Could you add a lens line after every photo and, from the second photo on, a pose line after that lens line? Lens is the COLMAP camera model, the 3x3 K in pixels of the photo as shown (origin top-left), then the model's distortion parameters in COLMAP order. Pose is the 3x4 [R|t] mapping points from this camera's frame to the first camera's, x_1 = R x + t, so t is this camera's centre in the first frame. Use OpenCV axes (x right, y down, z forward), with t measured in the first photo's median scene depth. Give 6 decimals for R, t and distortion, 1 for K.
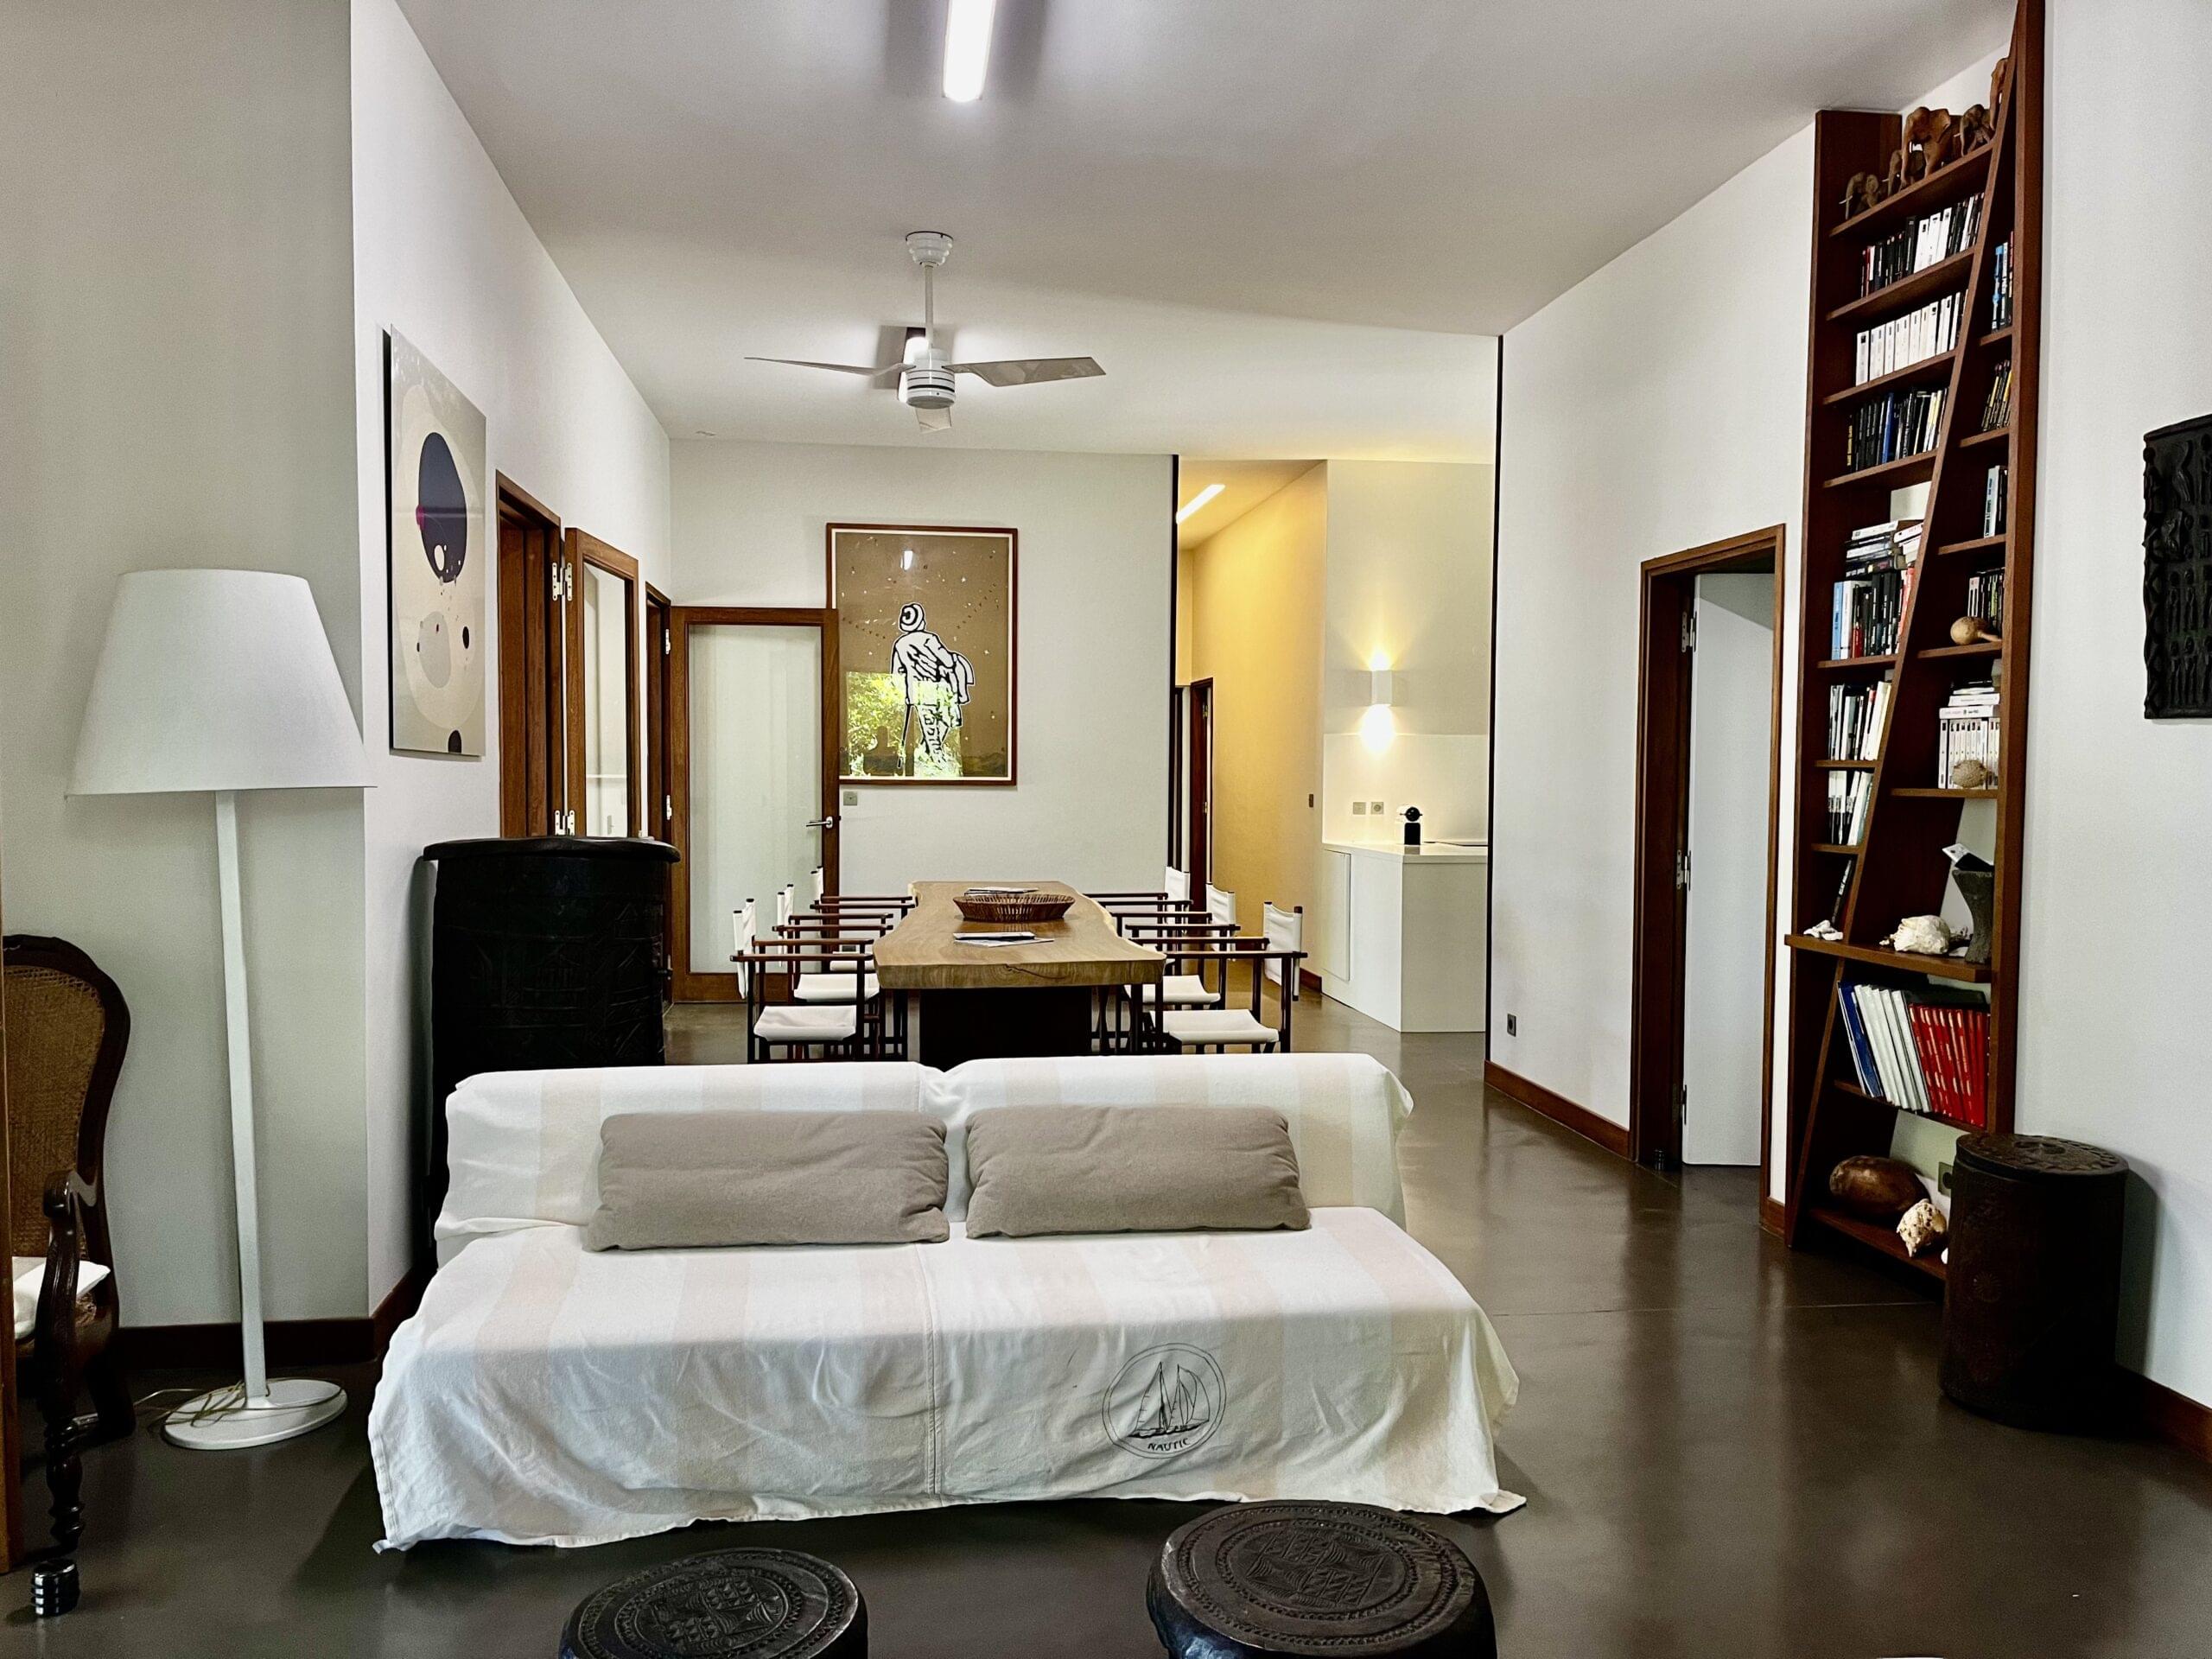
lens RADIAL K [[1676.0, 0, 1106.0], [0, 1676.0, 829.5], [0, 0, 1]] dist [0.107726, -0.147982]
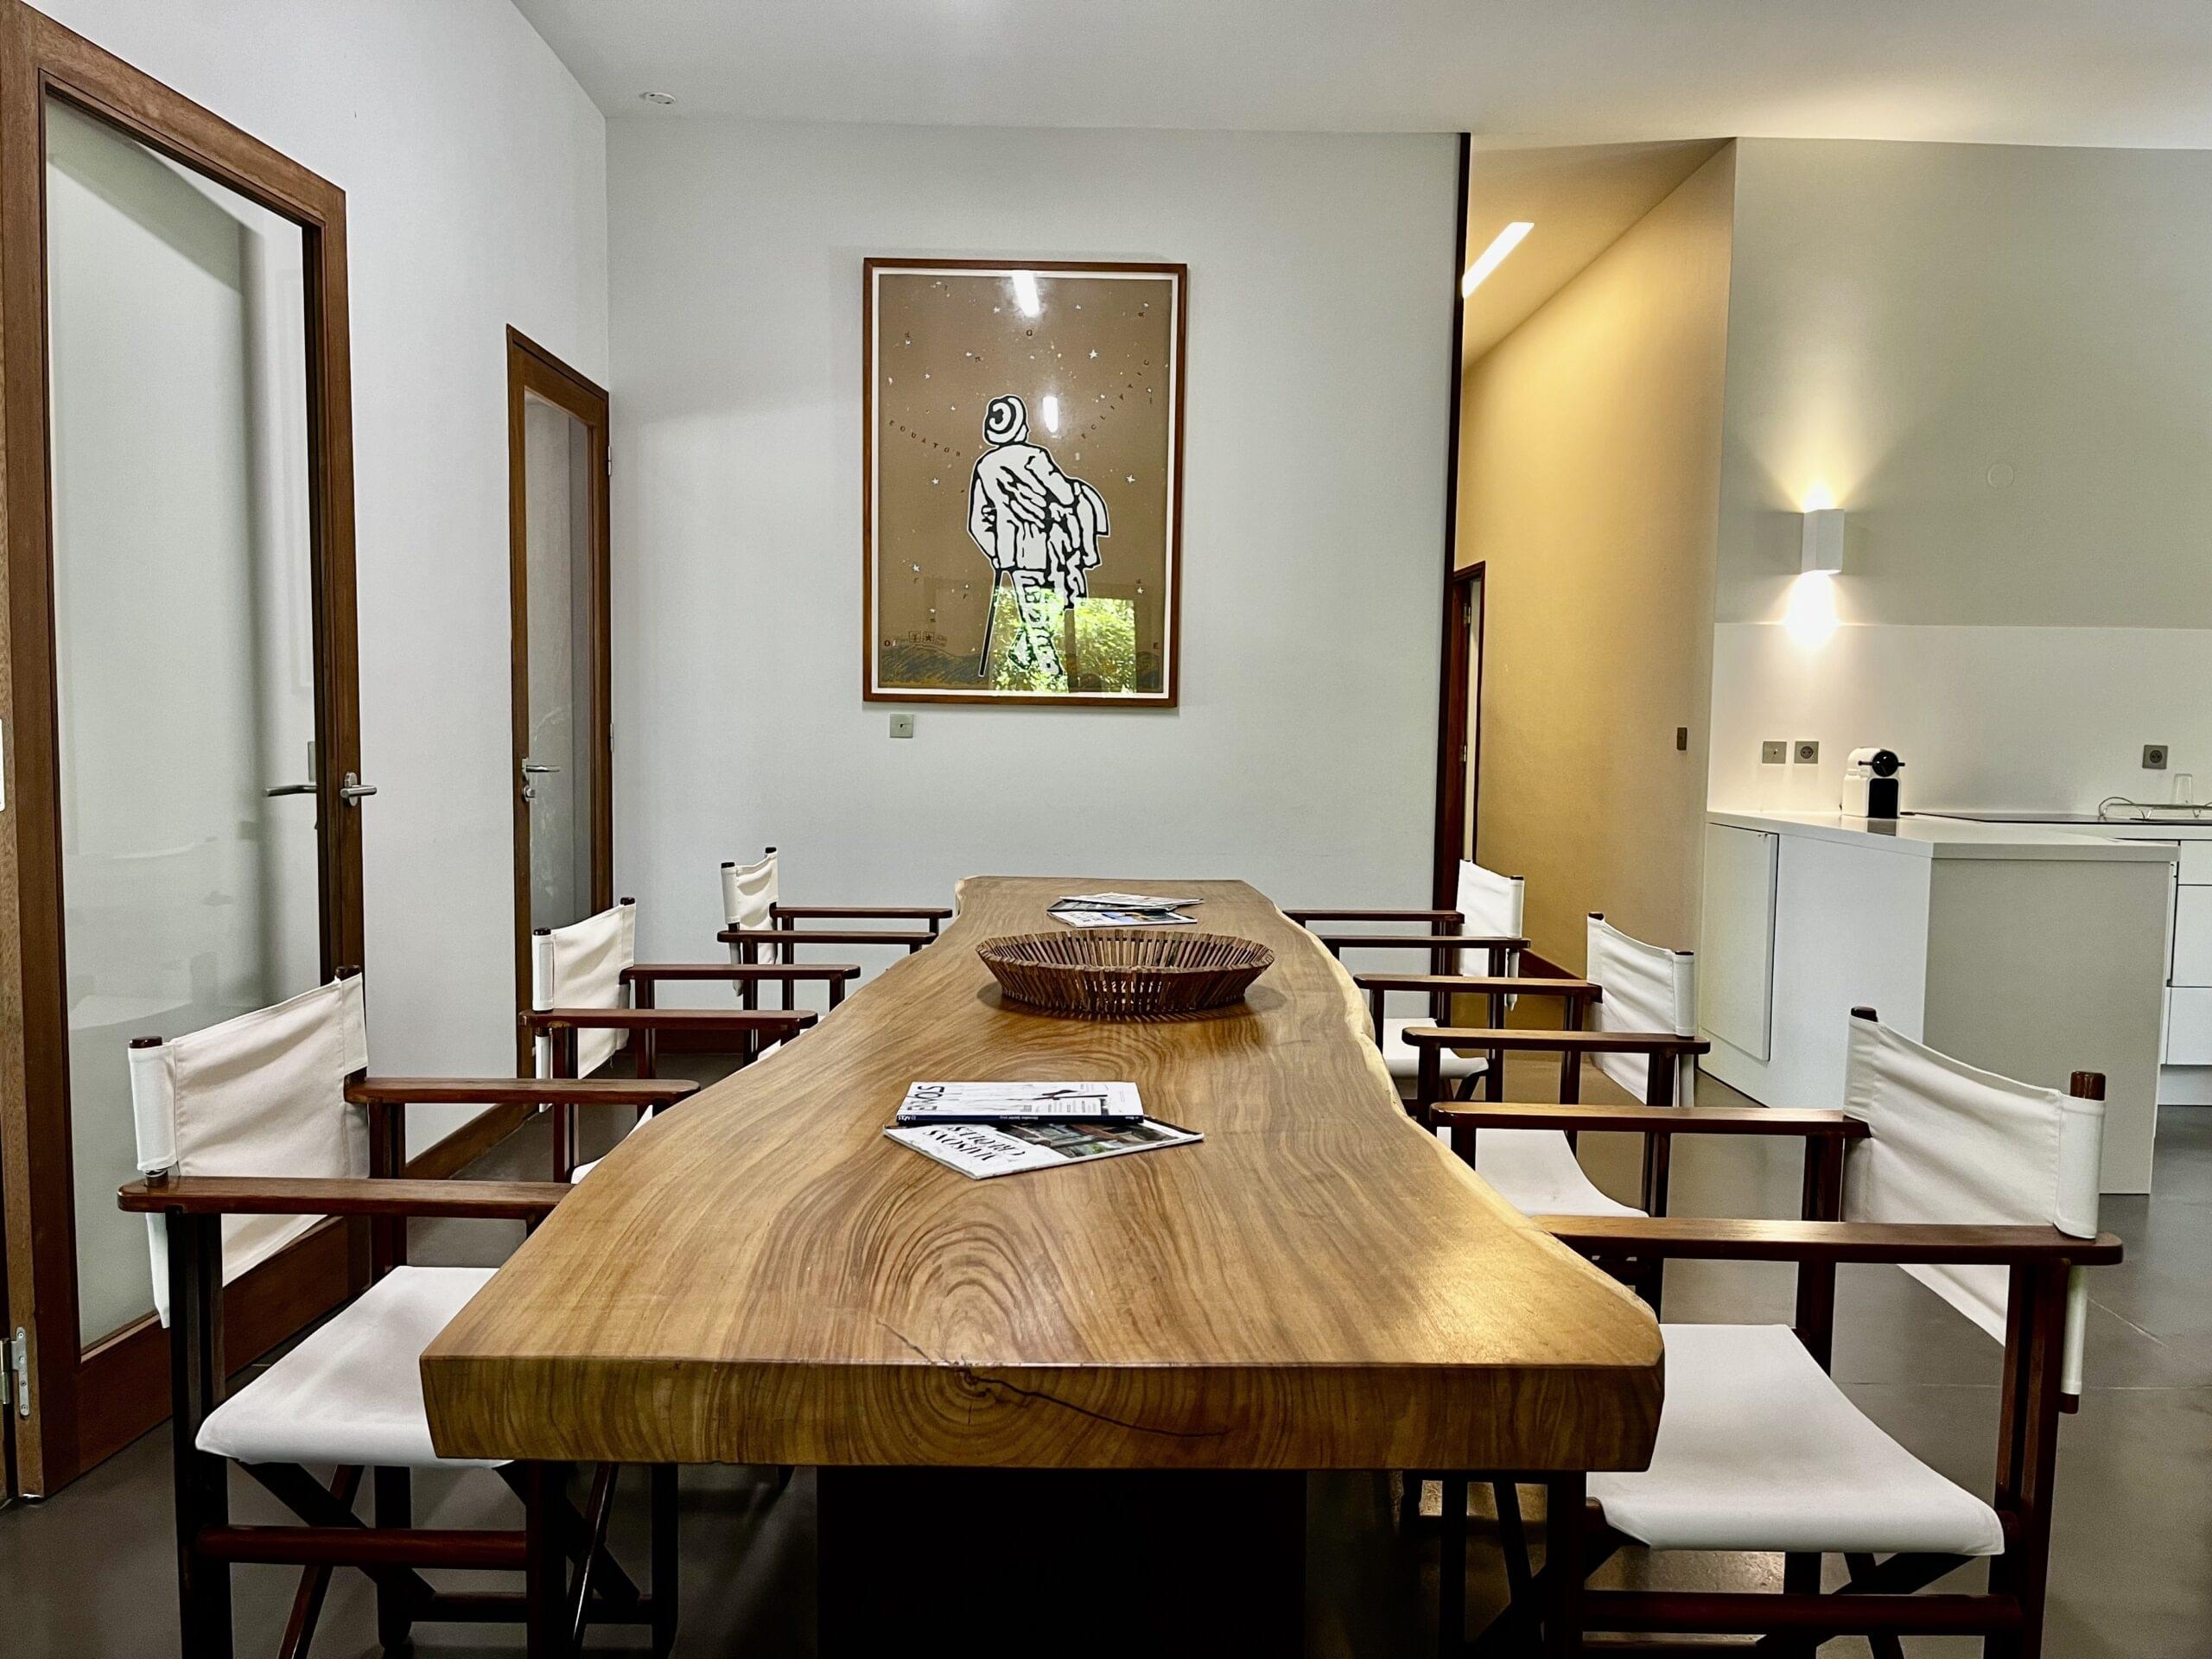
lens RADIAL K [[1676.0, 0, 1106.0], [0, 1676.0, 829.5], [0, 0, 1]] dist [0.107726, -0.147982]
pose [[0.992765, 0.016845, -0.118884, -0.007515], [-0.013503, 0.999492, 0.028862, 0.000042], [0.119309, -0.027048, 0.992489, 0.410981]]
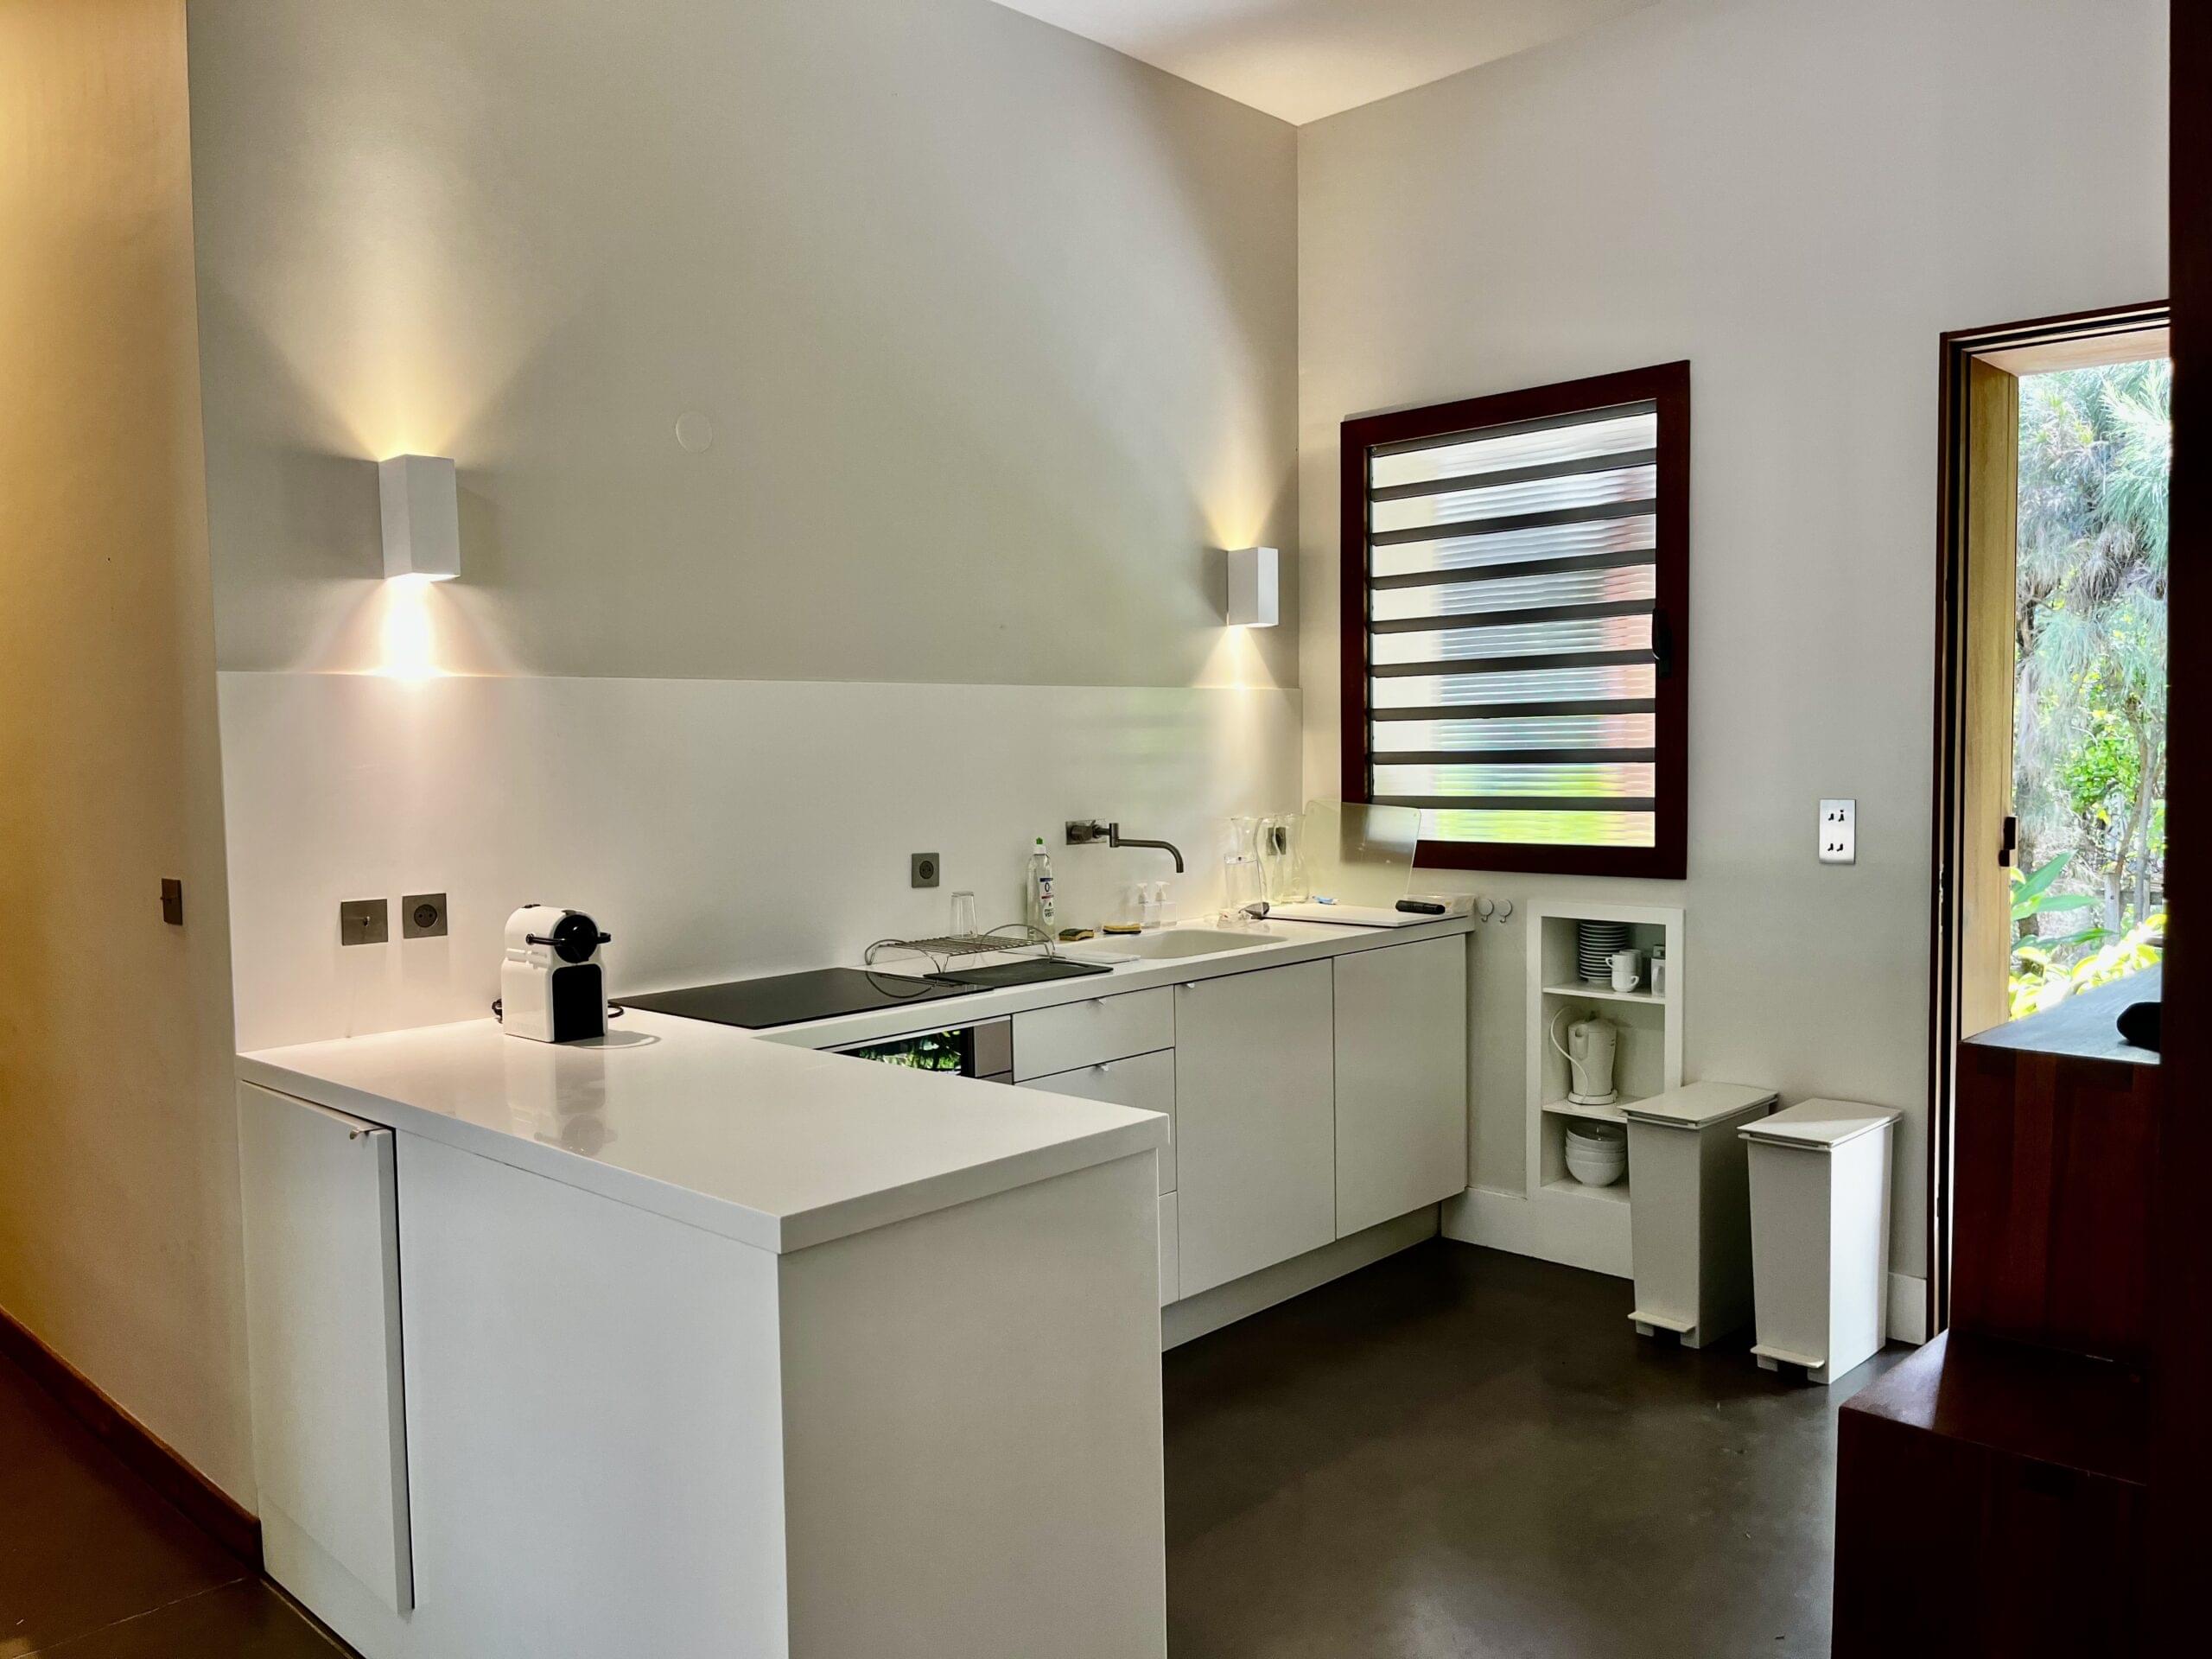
lens RADIAL K [[1681.0, 0, 1106.0], [0, 1681.0, 829.5], [0, 0, 1]] dist [-0.026602, 0.000953]
pose [[0.775910, -0.052549, 0.628651, 0.071754], [0.048047, 0.998553, 0.024167, -0.031075], [-0.629011, 0.011453, 0.777312, 0.722581]]
